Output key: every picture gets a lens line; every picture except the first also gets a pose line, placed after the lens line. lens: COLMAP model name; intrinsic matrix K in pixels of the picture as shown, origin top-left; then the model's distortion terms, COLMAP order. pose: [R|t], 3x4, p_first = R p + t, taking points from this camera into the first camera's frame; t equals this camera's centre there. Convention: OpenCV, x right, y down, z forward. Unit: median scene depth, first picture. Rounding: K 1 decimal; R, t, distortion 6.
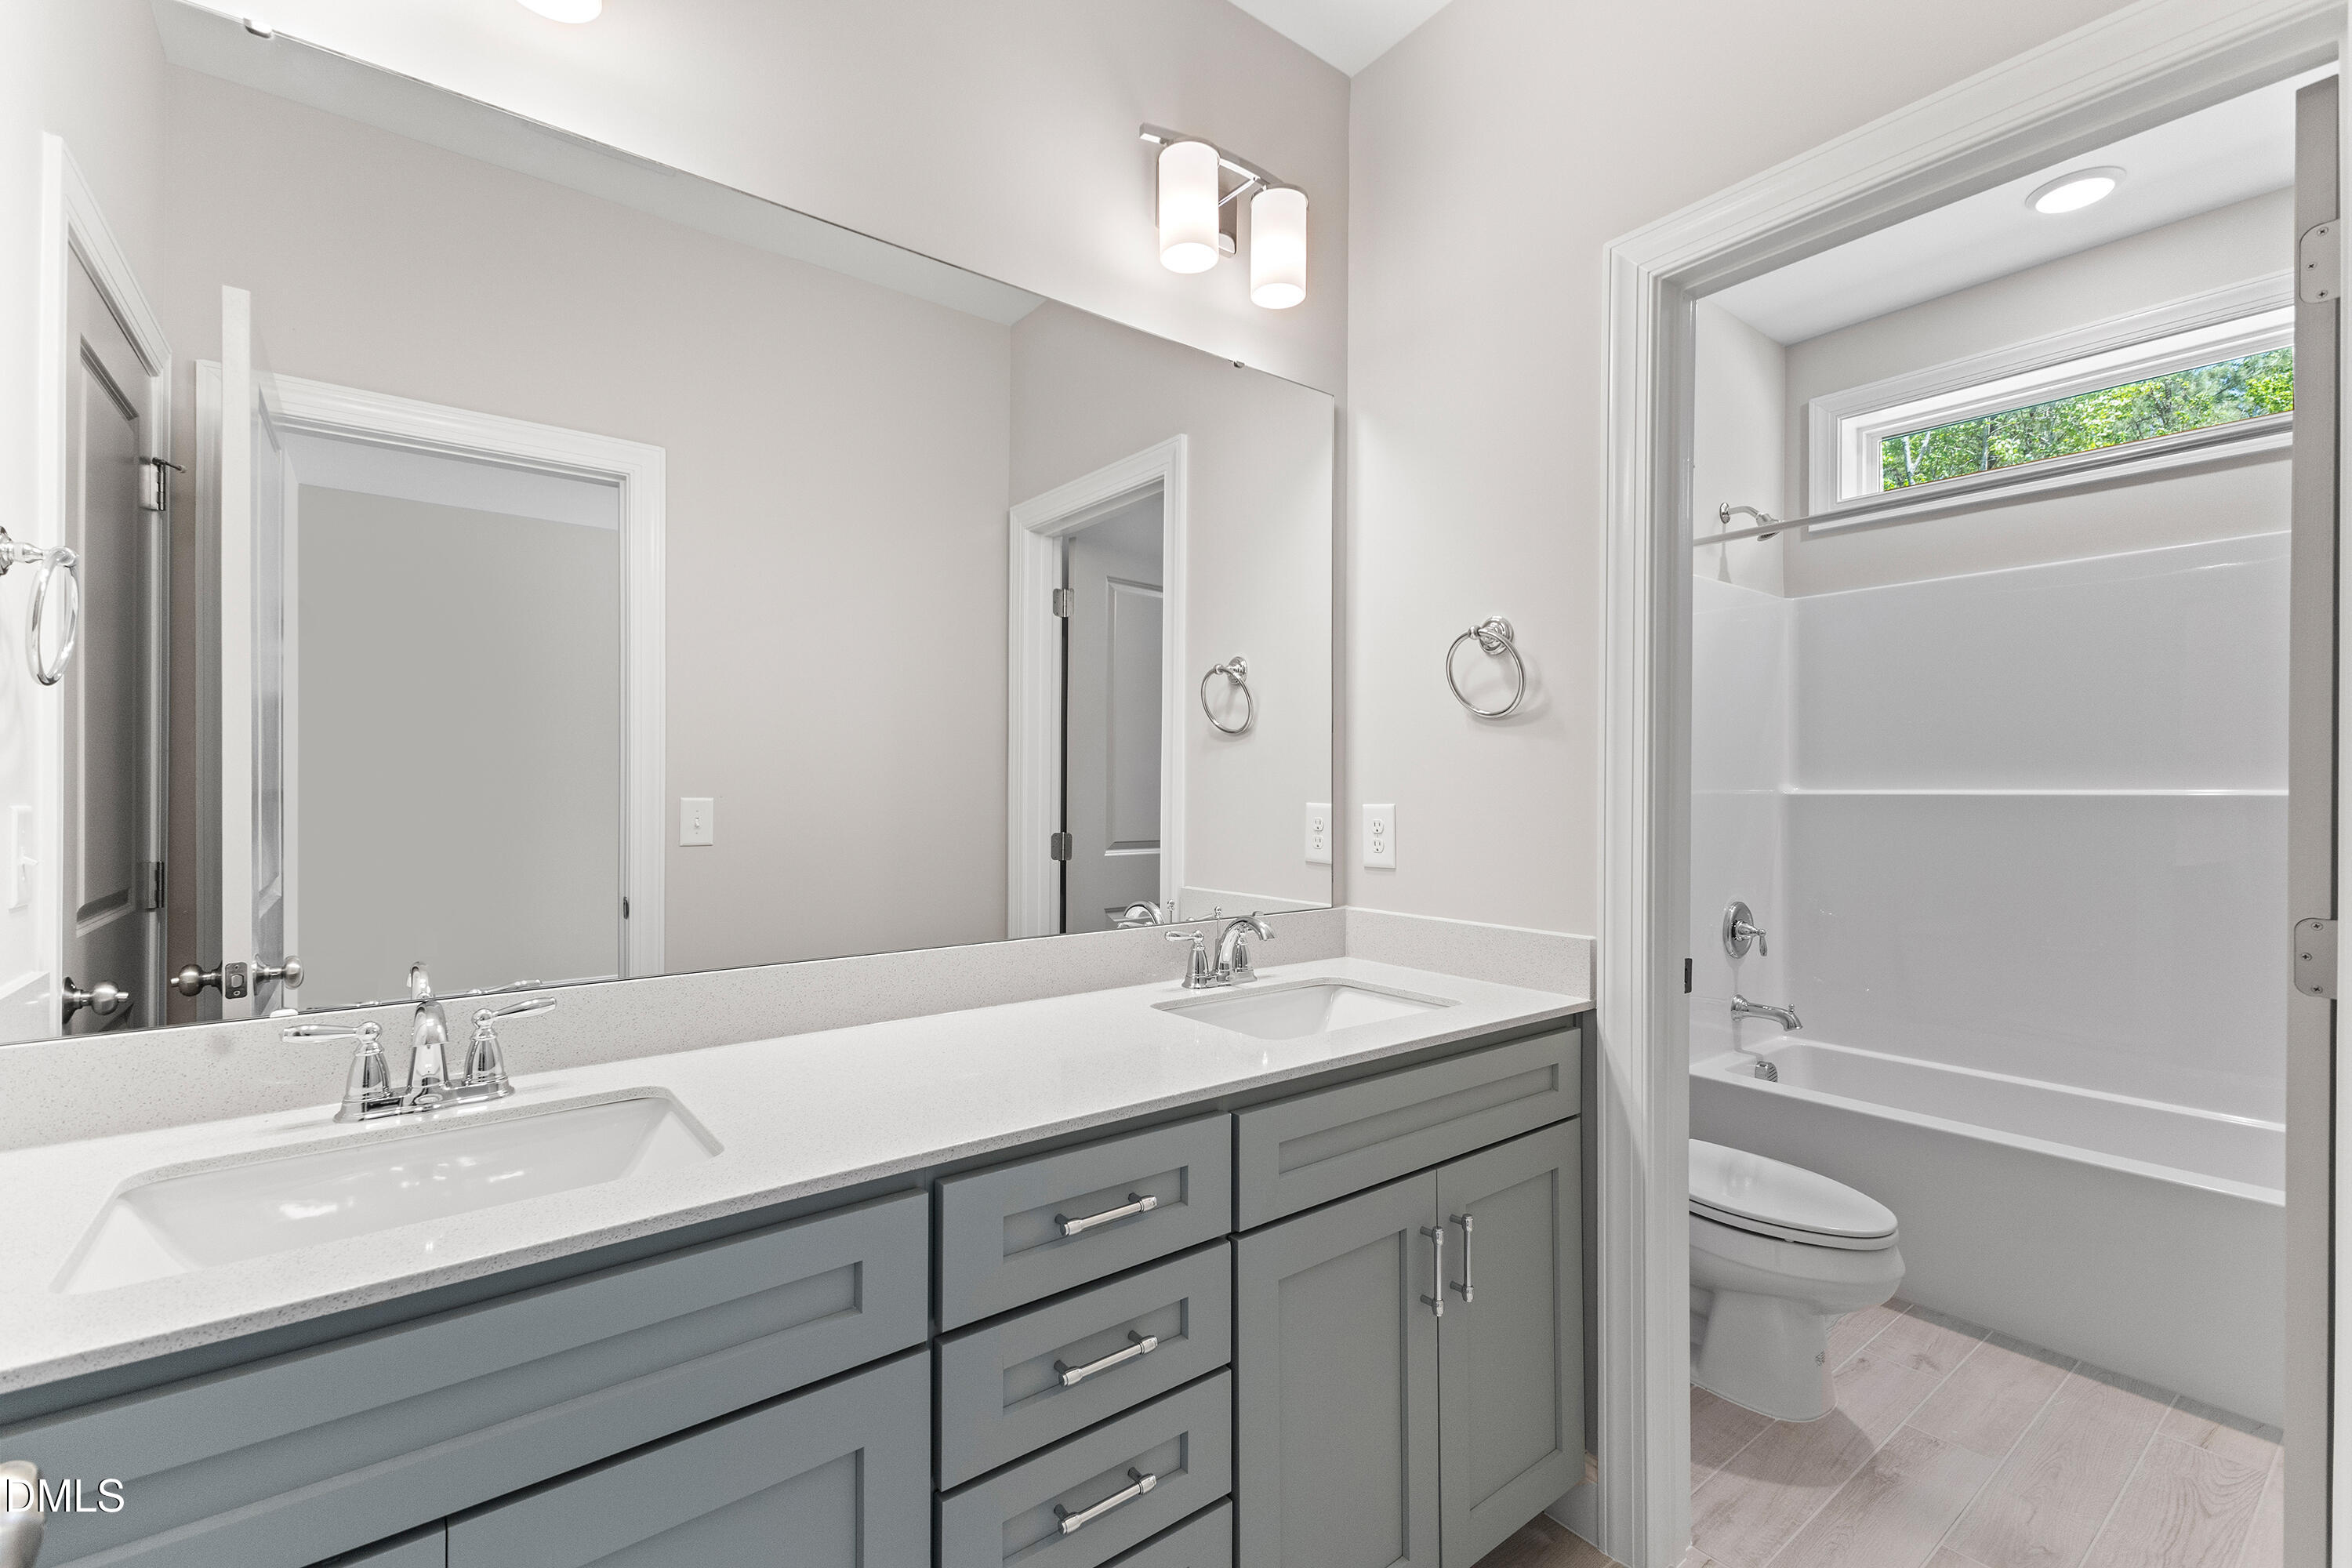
lens RADIAL K [[1029.6, 0, 1181.1], [0, 1029.6, 791.6], [0, 0, 1]] dist [-0.008087, 0.000004]
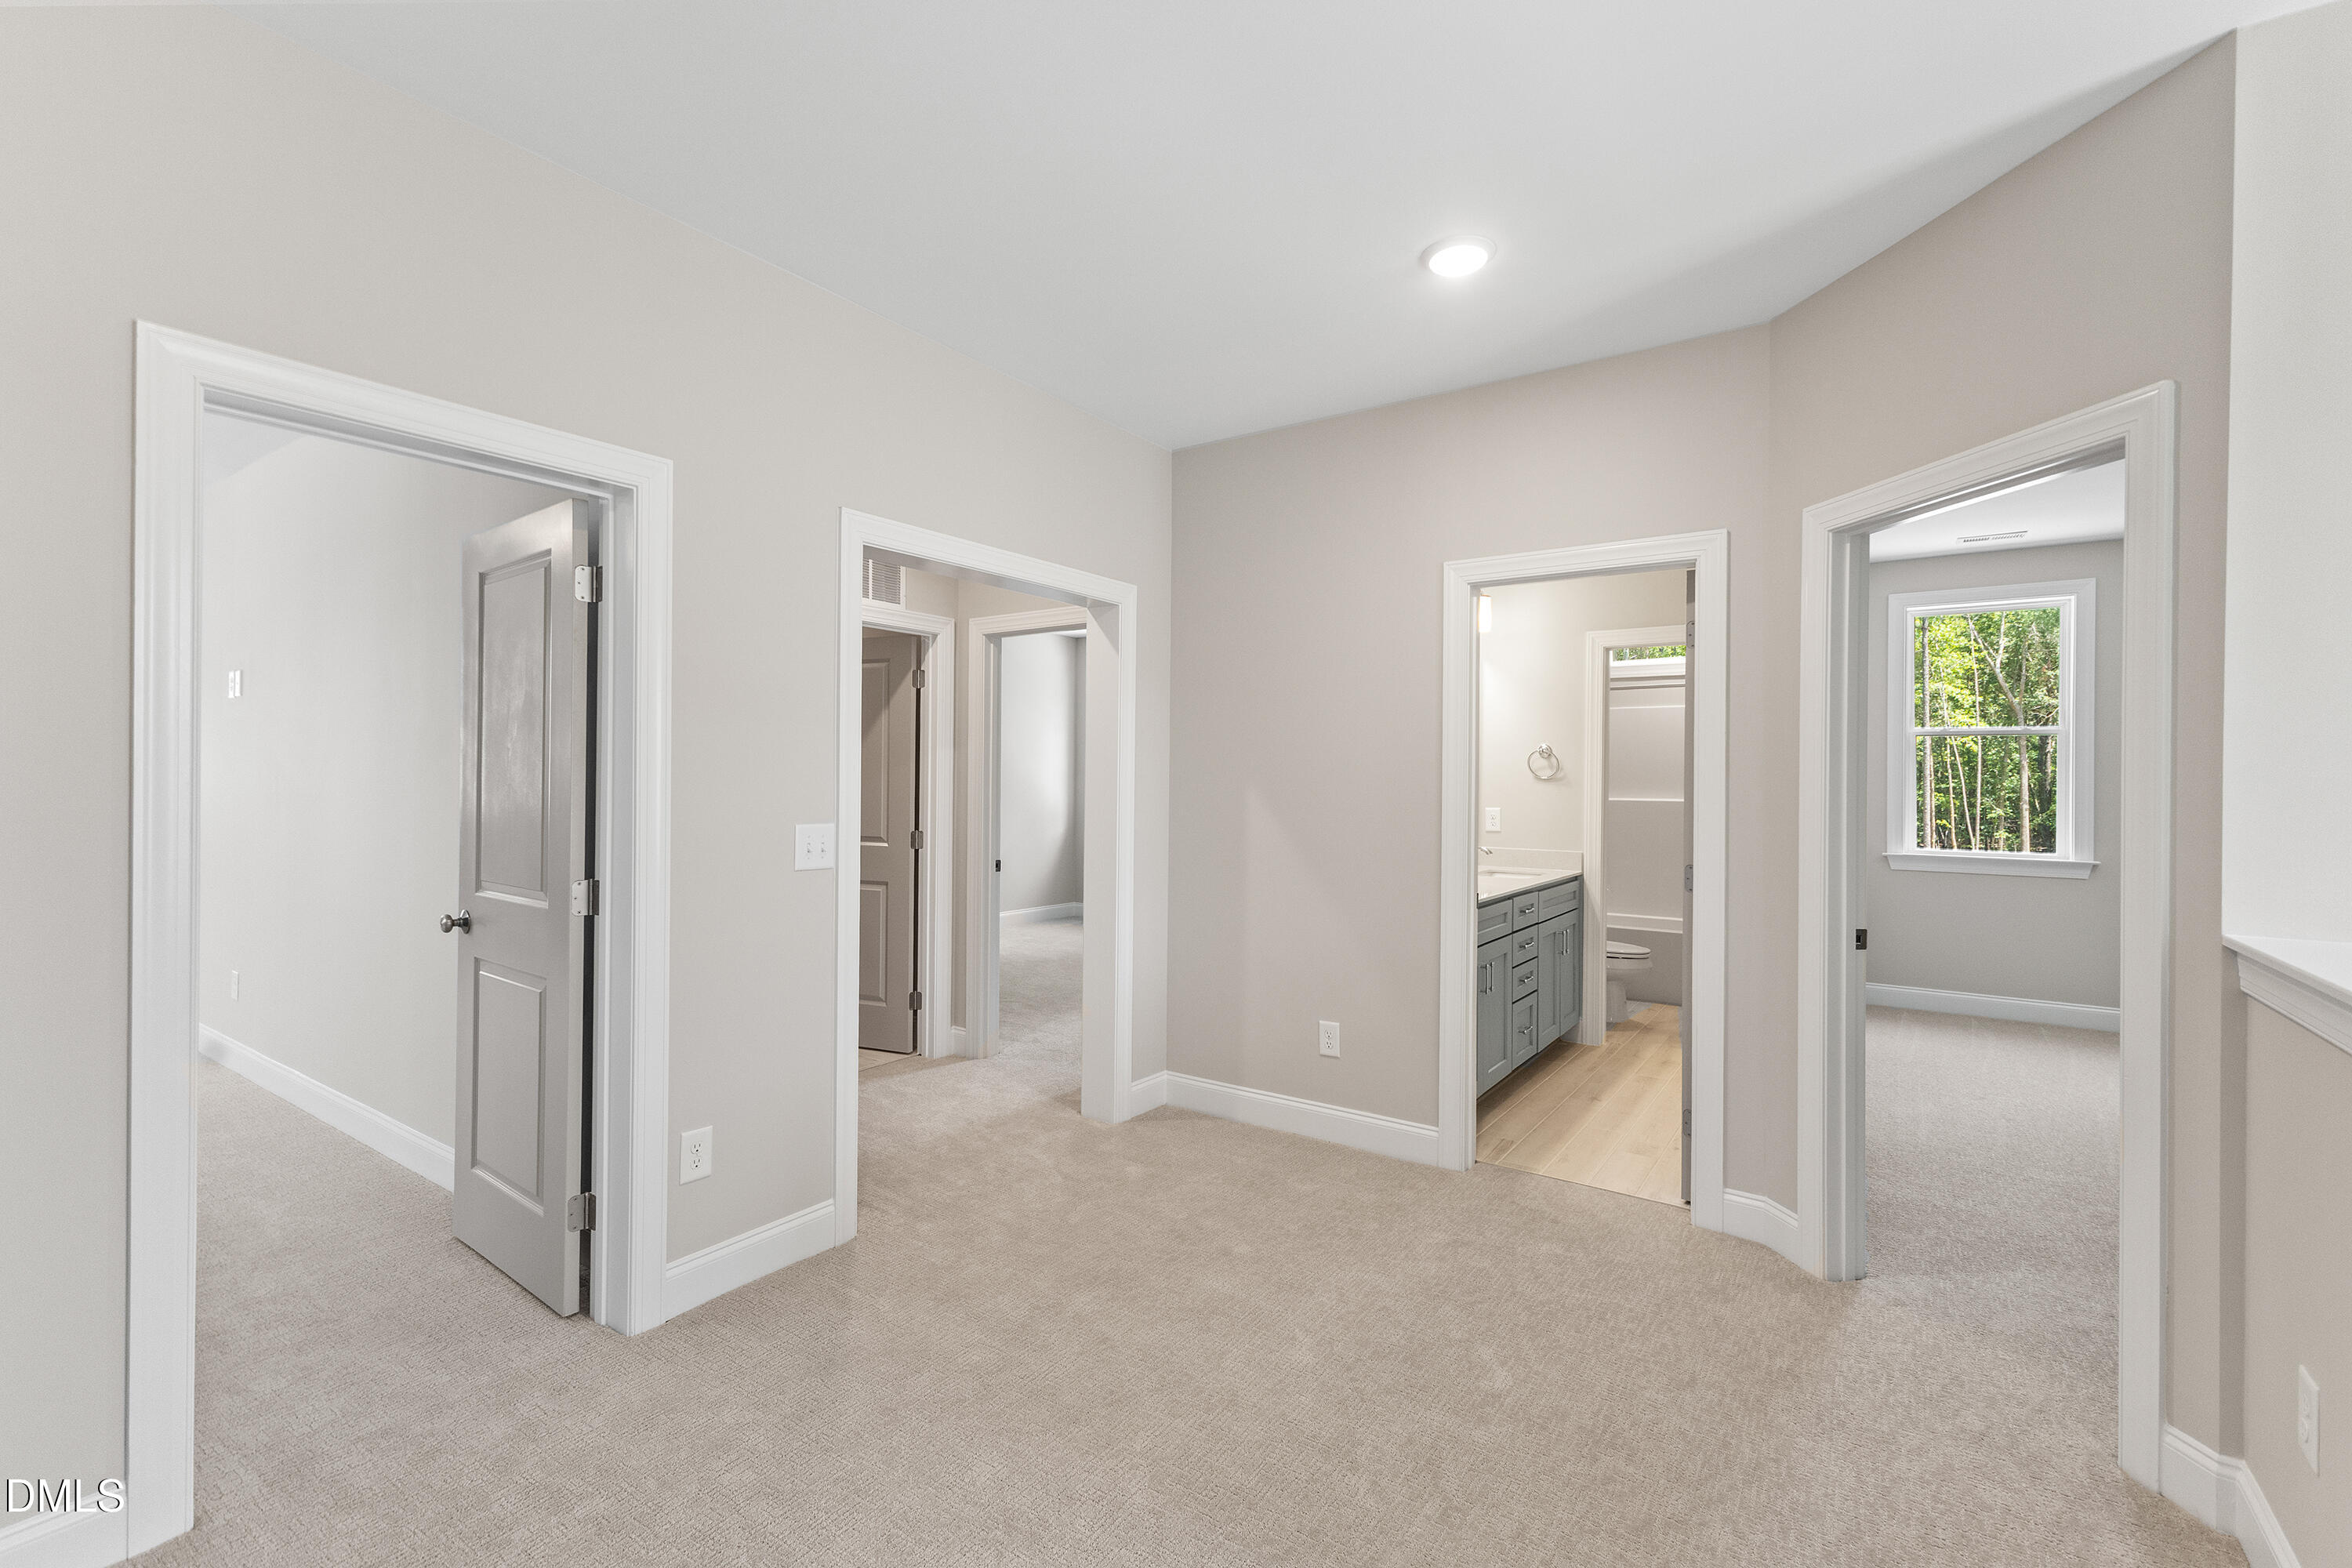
lens RADIAL K [[1029.6, 0, 1171.7], [0, 1029.6, 785.2], [0, 0, 1]] dist [-0.008087, 0.000004]
pose [[0.946945, 0.007730, 0.321302, -1.686866], [-0.008116, 0.999967, -0.000137, -0.046809], [-0.321292, -0.002478, 0.946977, -1.475954]]
